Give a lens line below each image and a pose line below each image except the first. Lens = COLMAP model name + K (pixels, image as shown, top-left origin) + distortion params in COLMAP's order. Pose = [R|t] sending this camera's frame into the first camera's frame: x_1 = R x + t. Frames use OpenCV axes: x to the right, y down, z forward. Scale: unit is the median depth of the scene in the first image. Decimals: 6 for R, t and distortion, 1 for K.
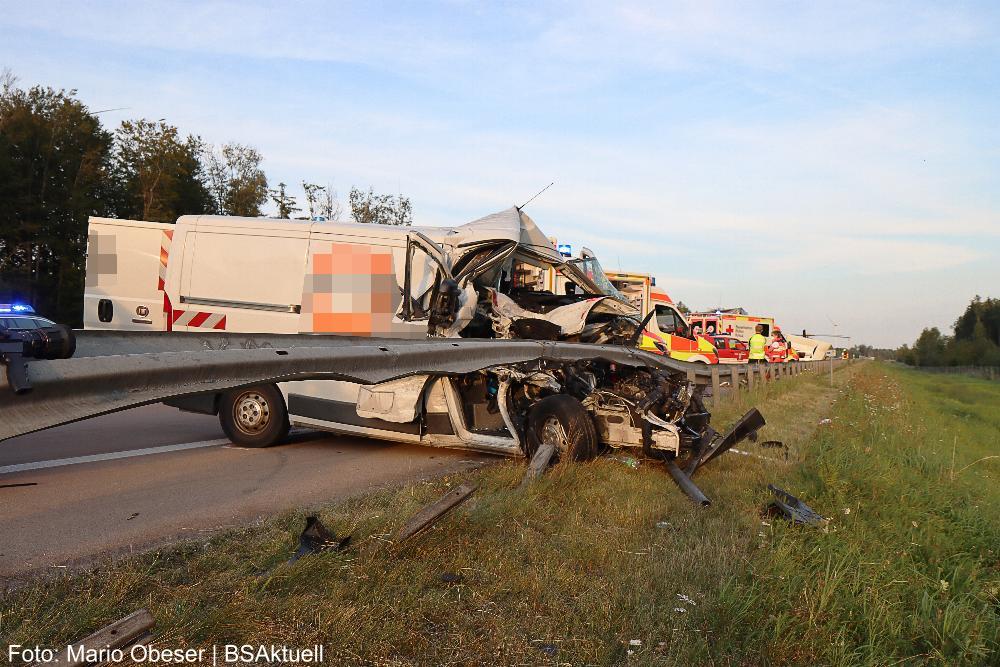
lens RADIAL K [[846.2, 0, 500.0], [0, 846.2, 333.5], [0, 0, 1]] dist [0.028495, 0.004099]
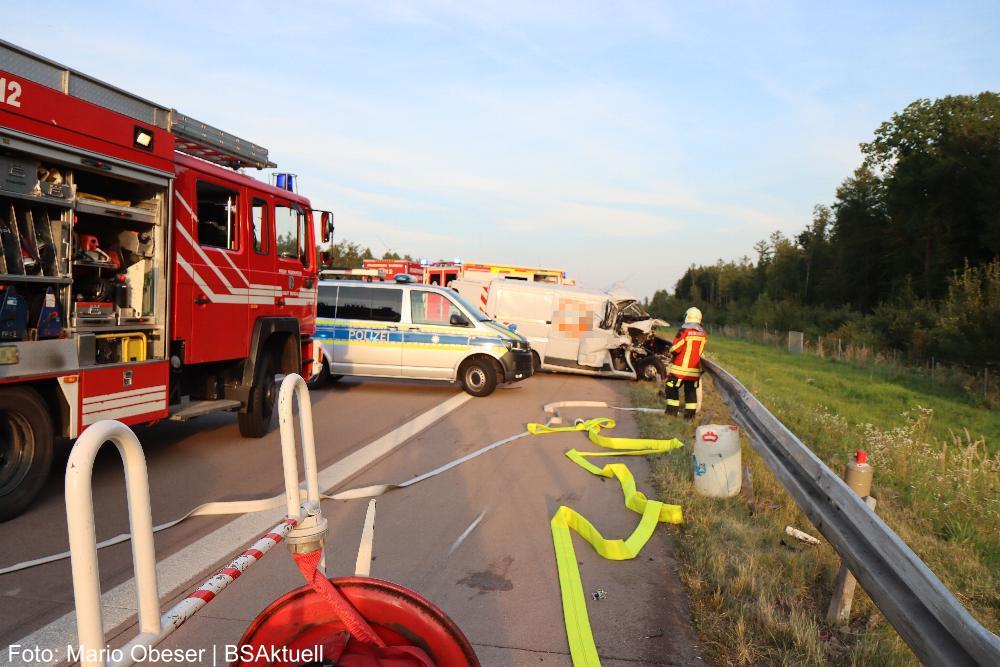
lens RADIAL K [[774.0, 0, 500.0], [0, 774.0, 333.5], [0, 0, 1]] dist [-0.007040, 0.013826]
pose [[0.963233, 0.008461, 0.268534, -1.041110], [-0.025349, 0.997907, 0.059484, -0.134913], [-0.267468, -0.064104, 0.961432, -1.240745]]
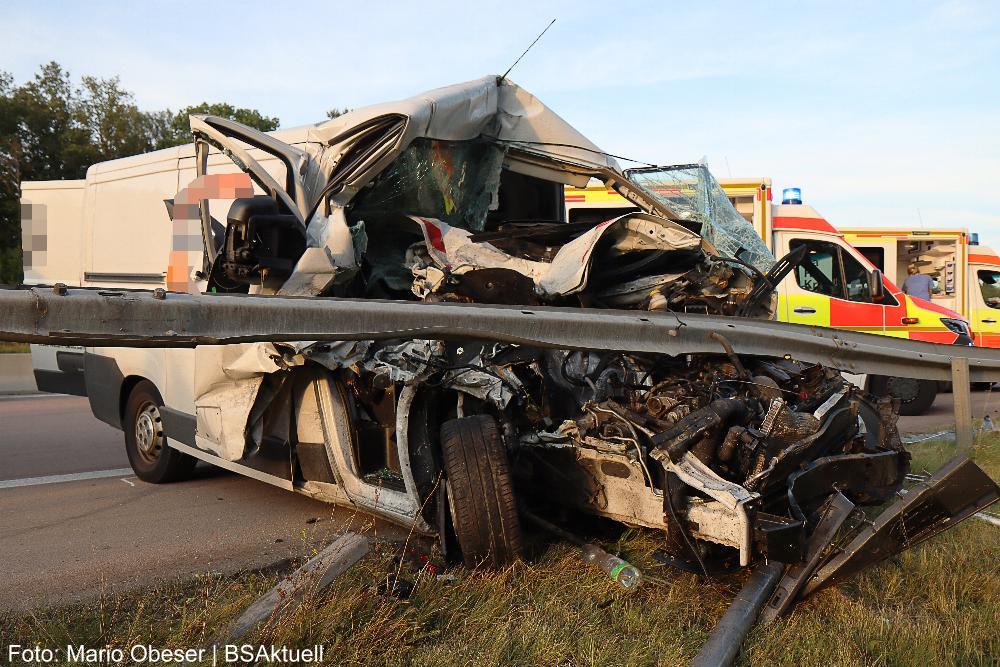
lens RADIAL K [[774.0, 0, 500.0], [0, 774.0, 333.5], [0, 0, 1]] dist [-0.007040, 0.013826]
pose [[0.899683, -0.032828, -0.435308, 0.263727], [0.033143, 0.999427, -0.006871, 0.028056], [0.435284, -0.008246, 0.900255, 0.587572]]
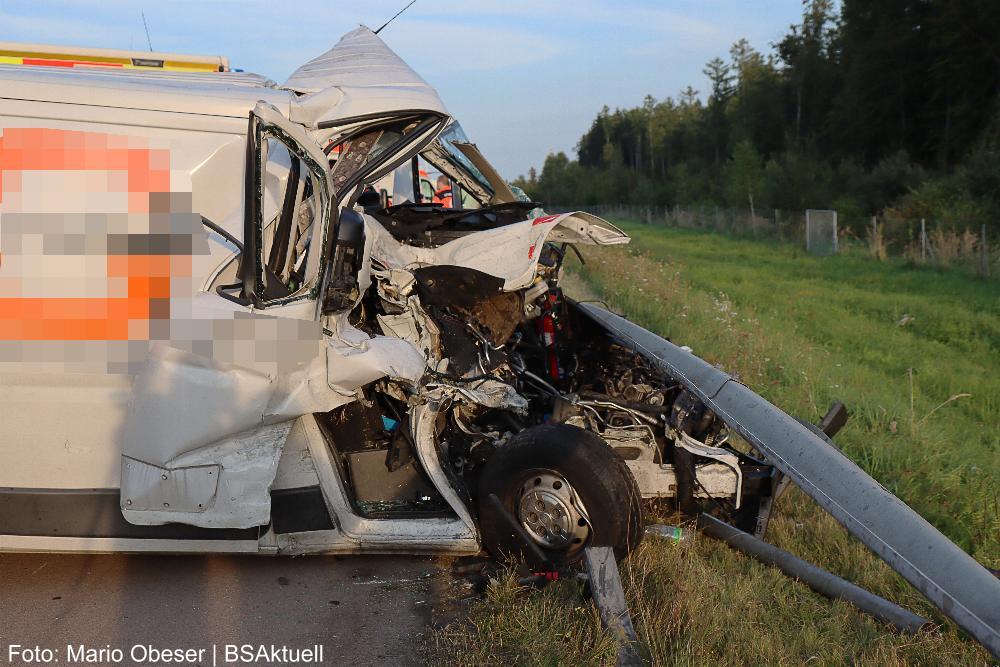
lens RADIAL K [[1273.3, 0, 478.5], [0, 1273.3, 335.7], [0, 0, 1]] dist [0.009080, 0.044382]
pose [[0.913936, -0.091198, 0.395479, -0.250062], [0.040004, 0.989924, 0.135831, -0.080415], [-0.403882, -0.108320, 0.908376, 0.326949]]
